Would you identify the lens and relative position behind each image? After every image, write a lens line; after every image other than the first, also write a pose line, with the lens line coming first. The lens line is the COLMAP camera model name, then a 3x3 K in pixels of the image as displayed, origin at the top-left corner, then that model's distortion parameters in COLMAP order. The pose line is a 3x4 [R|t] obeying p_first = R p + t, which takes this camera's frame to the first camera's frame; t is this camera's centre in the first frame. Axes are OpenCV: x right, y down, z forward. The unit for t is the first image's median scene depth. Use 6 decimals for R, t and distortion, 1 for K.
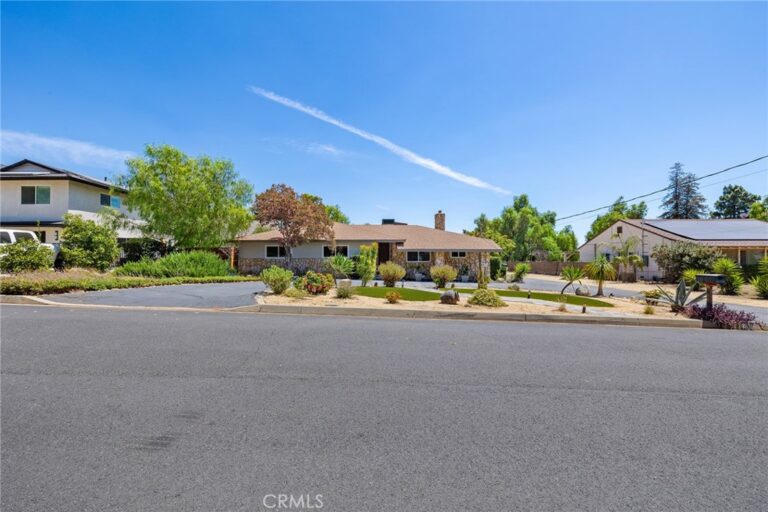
lens RADIAL K [[323.5, 0, 384.0], [0, 323.5, 256.0], [0, 0, 1]] dist [0.000478, 0.000246]
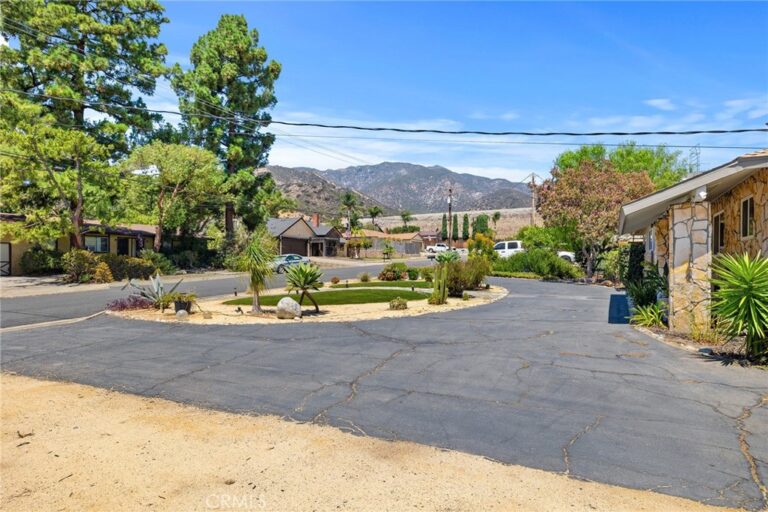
lens RADIAL K [[444.4, 0, 383.5], [0, 444.4, 269.6], [0, 0, 1]] dist [0.000925, -0.000389]
pose [[-0.477145, 0.013048, -0.878728, 0.596563], [0.013881, 0.999877, 0.007310, 0.020537], [0.878715, -0.008710, -0.477267, 0.773478]]
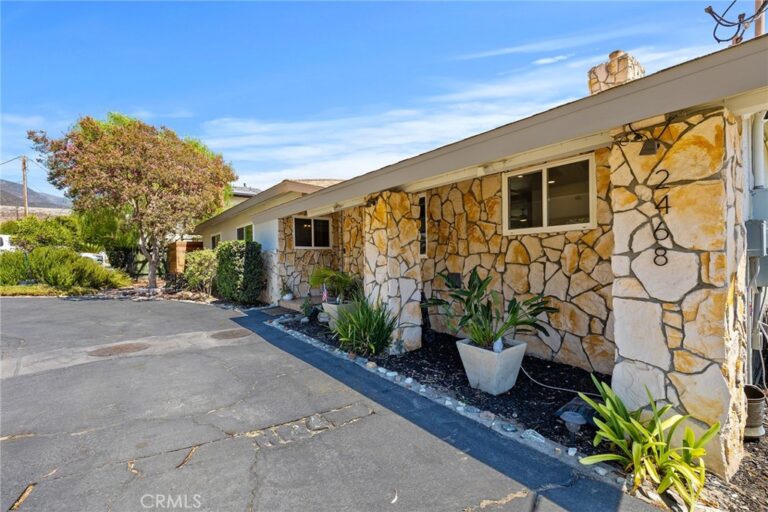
lens RADIAL K [[340.8, 0, 380.7], [0, 340.8, 260.2], [0, 0, 1]] dist [0.001257, 0.000196]
pose [[0.597874, -0.009231, -0.801537, 0.278565], [0.026067, 0.999629, 0.007931, 0.014943], [0.801166, -0.025635, 0.597893, 0.699754]]
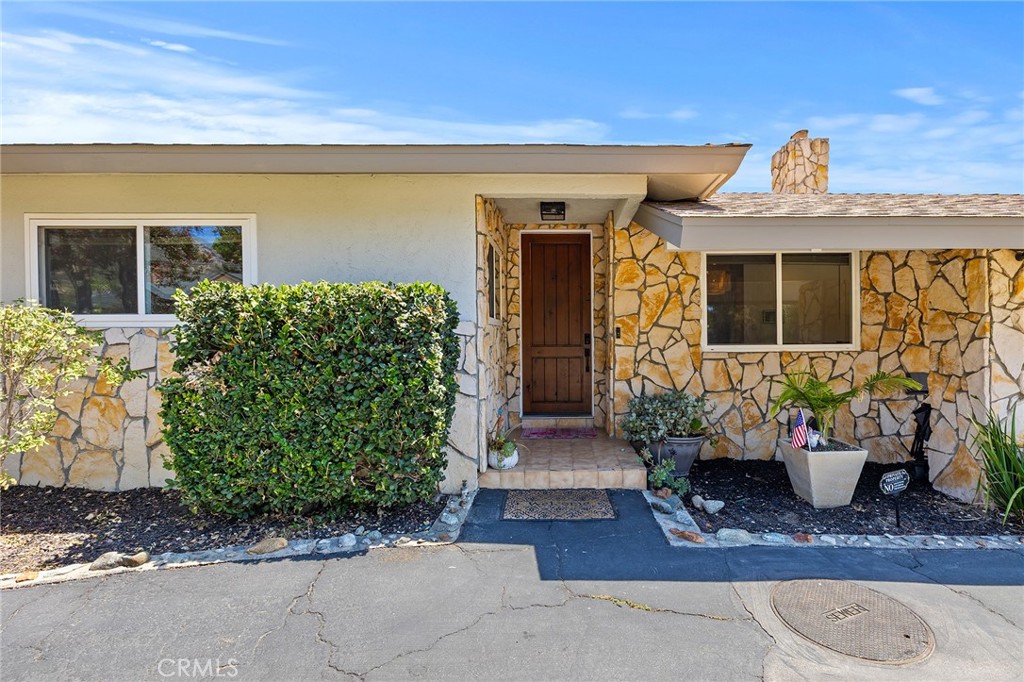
lens RADIAL K [[452.3, 0, 575.1], [0, 452.3, 342.3], [0, 0, 1]] dist [0.000751, 0.000169]
pose [[0.999943, -0.004868, -0.009512, 0.007862], [0.005042, 0.999818, 0.018400, 0.008832], [0.009421, -0.018447, 0.999785, 0.670248]]
